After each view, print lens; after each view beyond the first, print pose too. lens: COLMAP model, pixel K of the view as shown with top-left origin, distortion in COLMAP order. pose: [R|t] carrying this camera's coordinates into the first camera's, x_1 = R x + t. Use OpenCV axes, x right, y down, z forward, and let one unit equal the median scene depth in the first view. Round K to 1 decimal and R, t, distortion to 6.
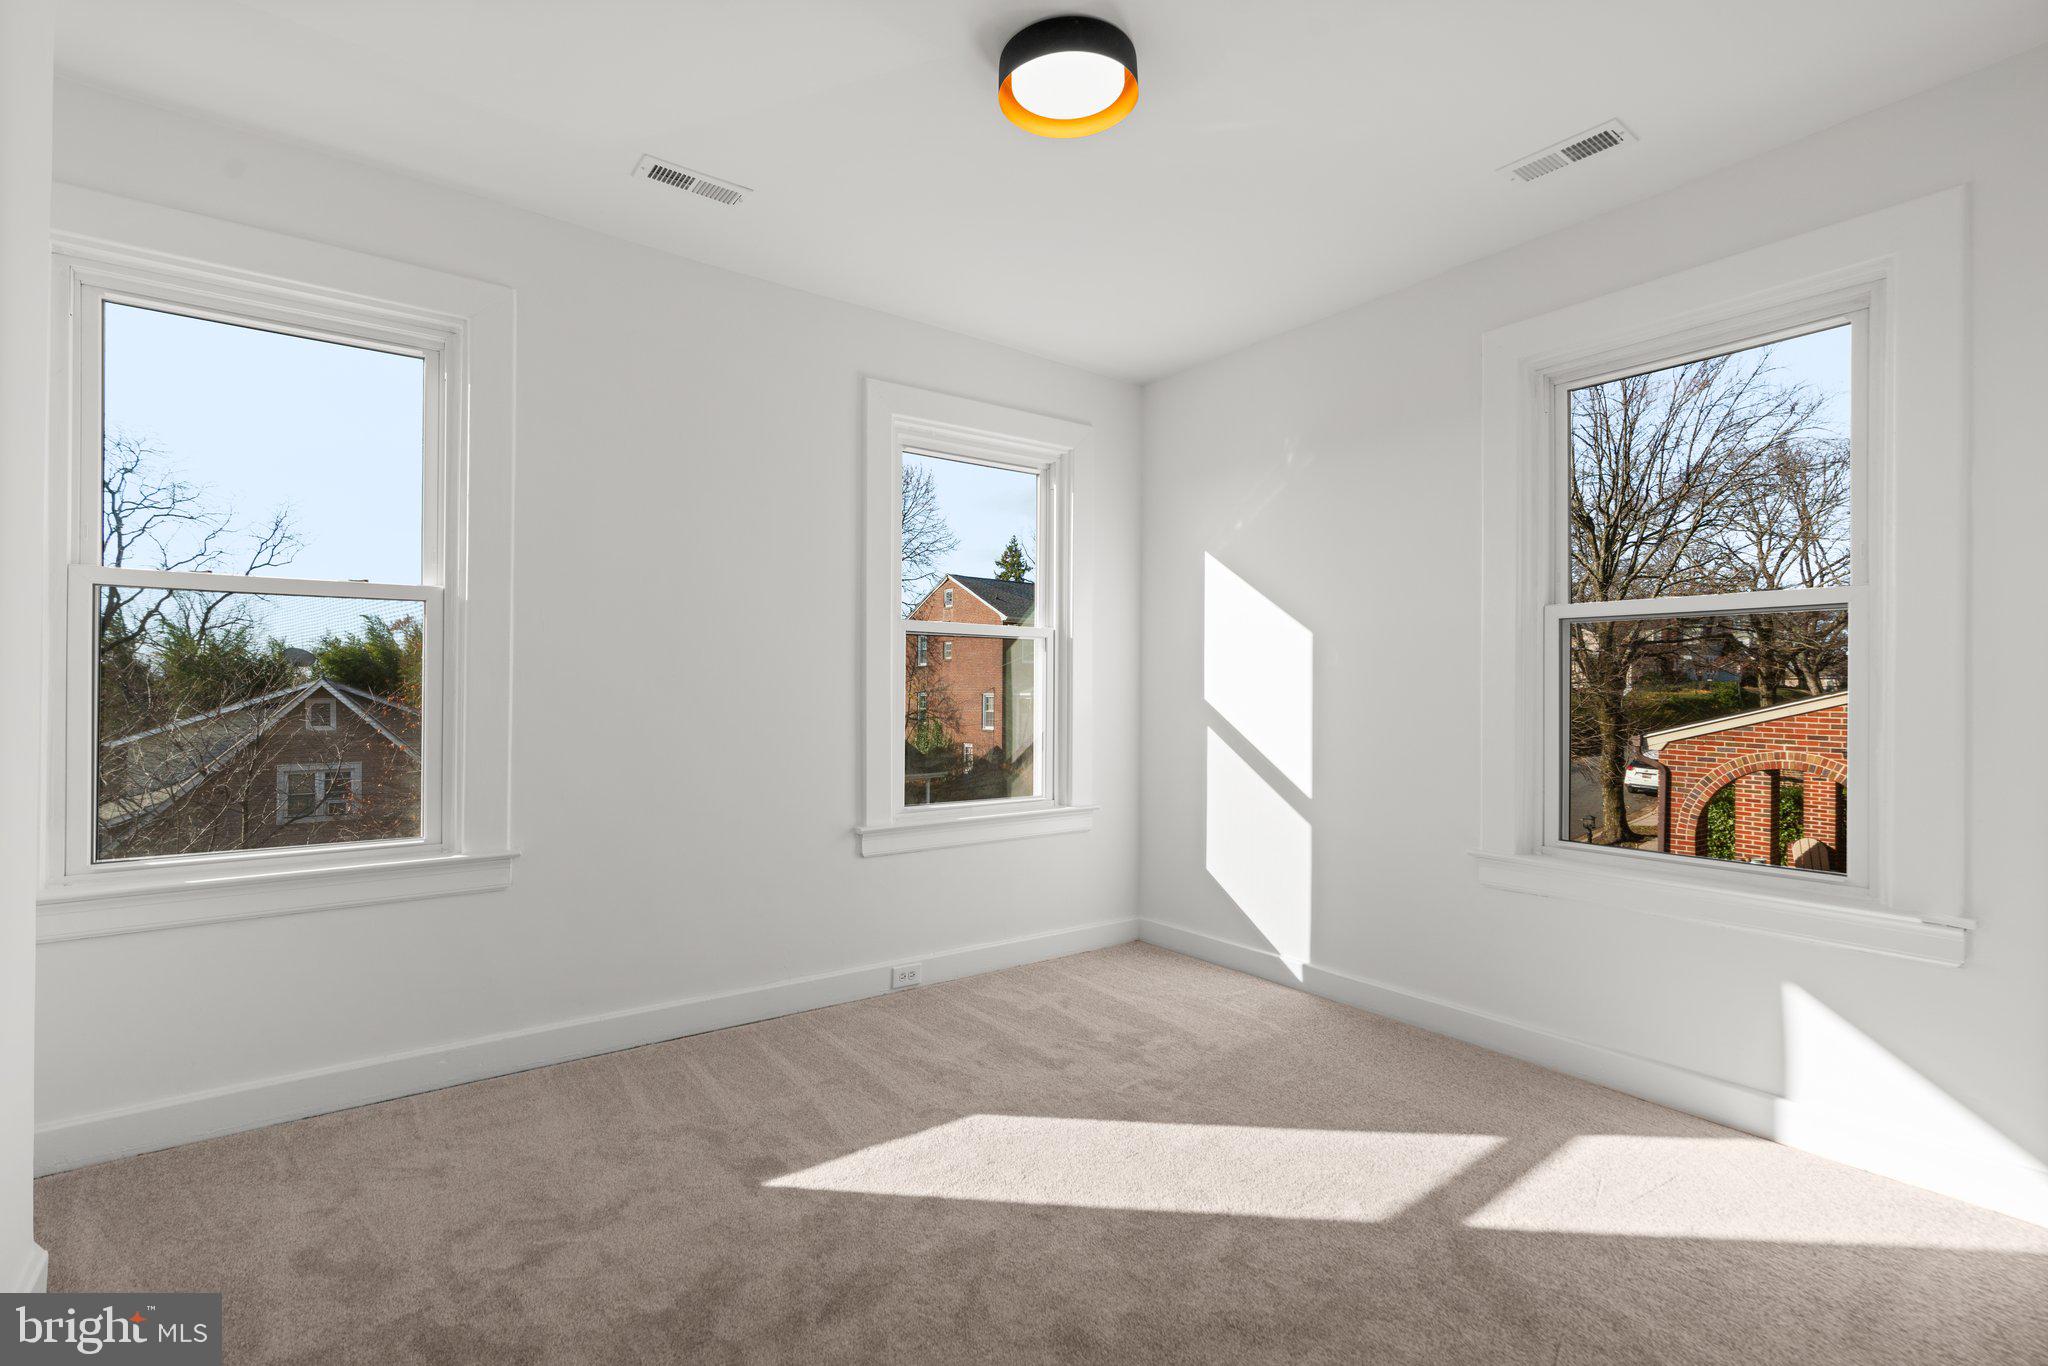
lens RADIAL K [[917.9, 0, 1017.9], [0, 917.9, 677.5], [0, 0, 1]] dist [-0.003916, 0.000443]
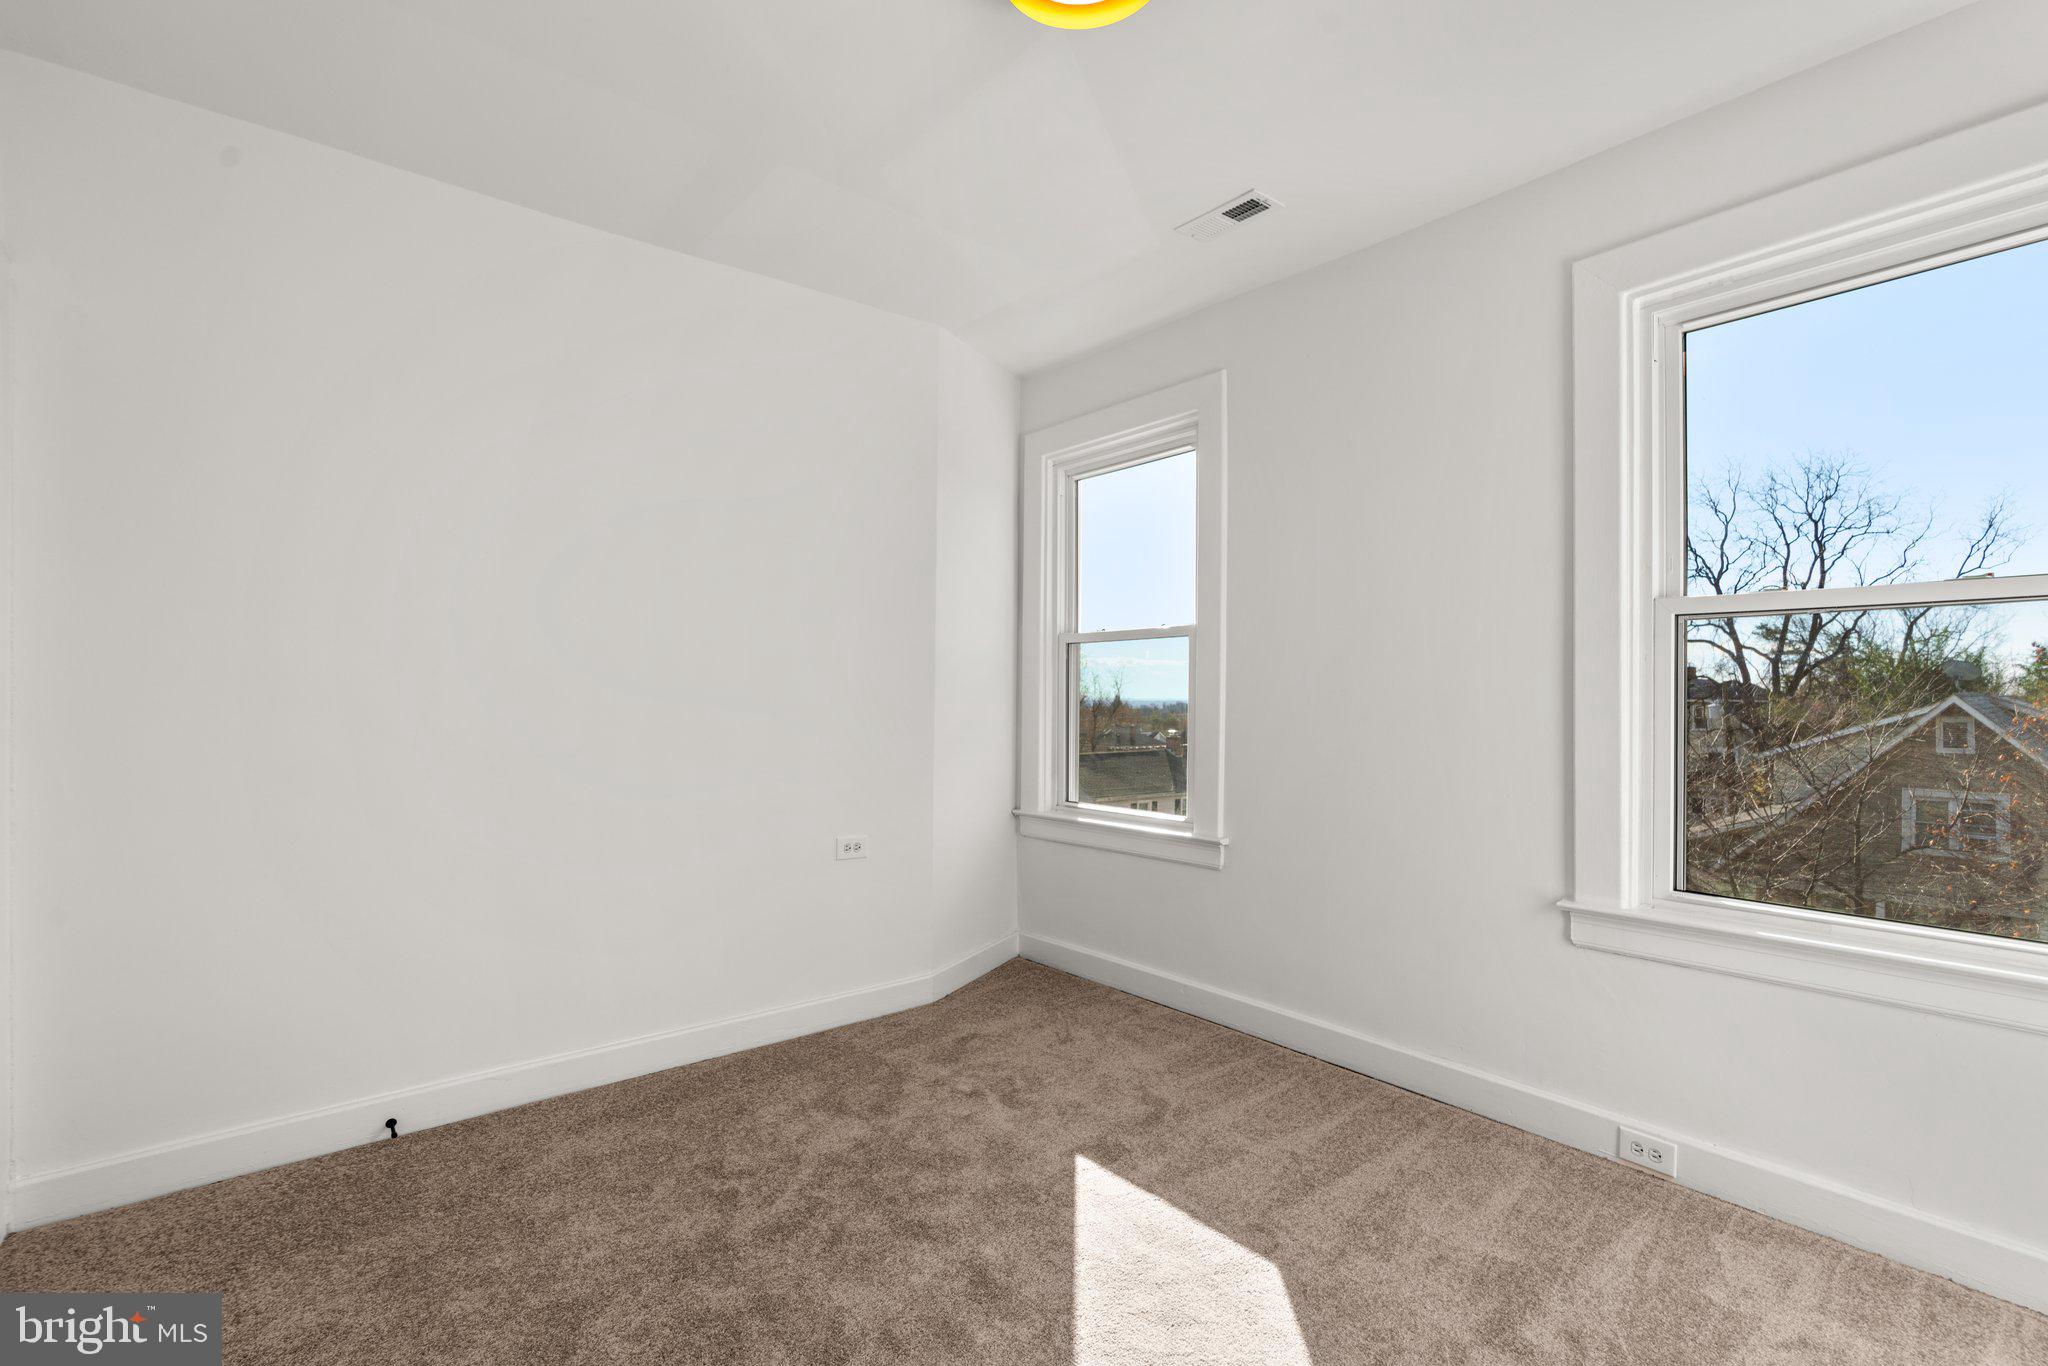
lens RADIAL K [[917.9, 0, 1030.5], [0, 917.9, 689.1], [0, 0, 1]] dist [-0.003916, 0.000443]
pose [[0.071177, -0.011520, -0.997397, 0.507193], [0.005855, 0.999921, -0.011132, 0.004463], [0.997447, -0.005047, 0.071239, 0.538872]]
